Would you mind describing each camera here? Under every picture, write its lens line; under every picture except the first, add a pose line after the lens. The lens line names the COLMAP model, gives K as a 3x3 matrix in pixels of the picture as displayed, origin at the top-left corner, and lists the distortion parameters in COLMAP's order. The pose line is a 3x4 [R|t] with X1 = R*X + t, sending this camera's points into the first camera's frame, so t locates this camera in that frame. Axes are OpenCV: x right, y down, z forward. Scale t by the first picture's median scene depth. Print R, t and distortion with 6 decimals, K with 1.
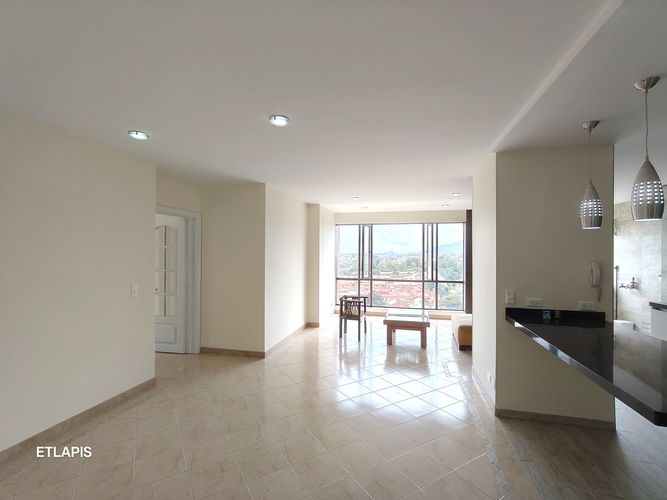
lens RADIAL K [[323.3, 0, 328.9], [0, 323.3, 252.3], [0, 0, 1]] dist [-0.005077, 0.003266]
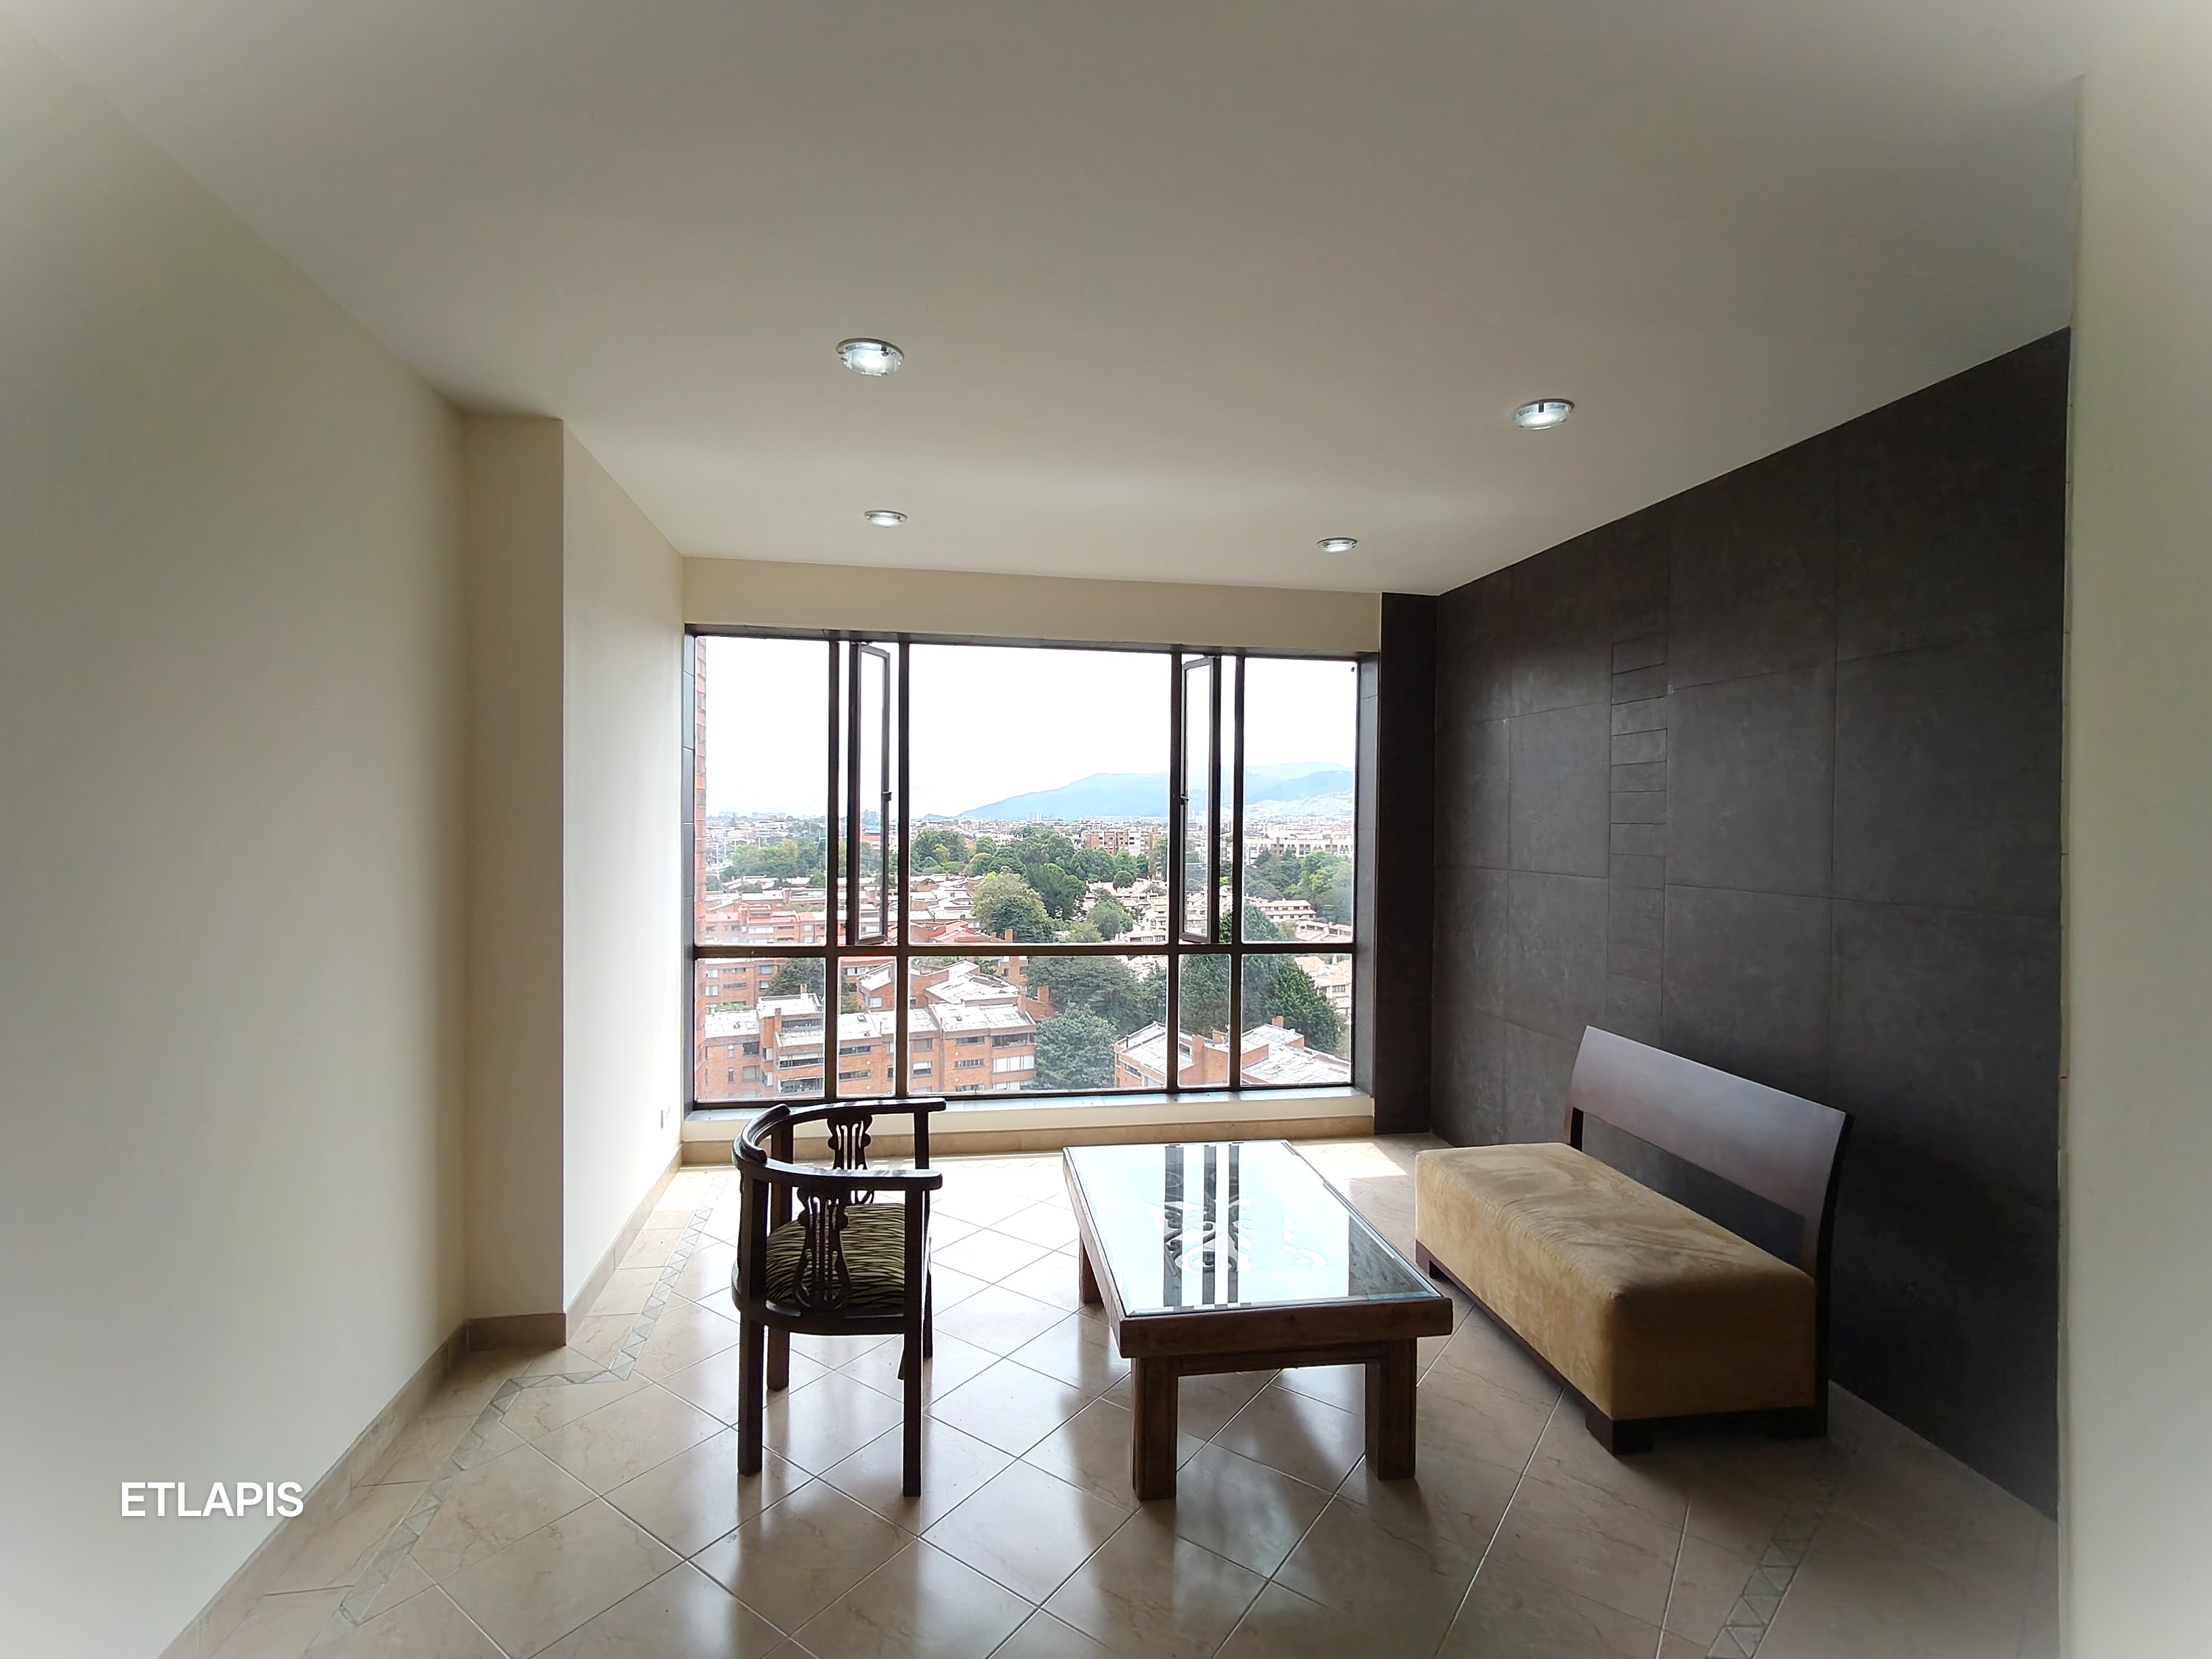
lens RADIAL K [[1072.1, 0, 1099.4], [0, 1072.1, 835.9], [0, 0, 1]] dist [-0.005077, 0.003266]
pose [[0.918970, 0.002232, 0.394322, -0.000863], [-0.011306, 0.999722, 0.020690, 0.008654], [-0.394166, -0.023472, 0.918740, 0.420146]]
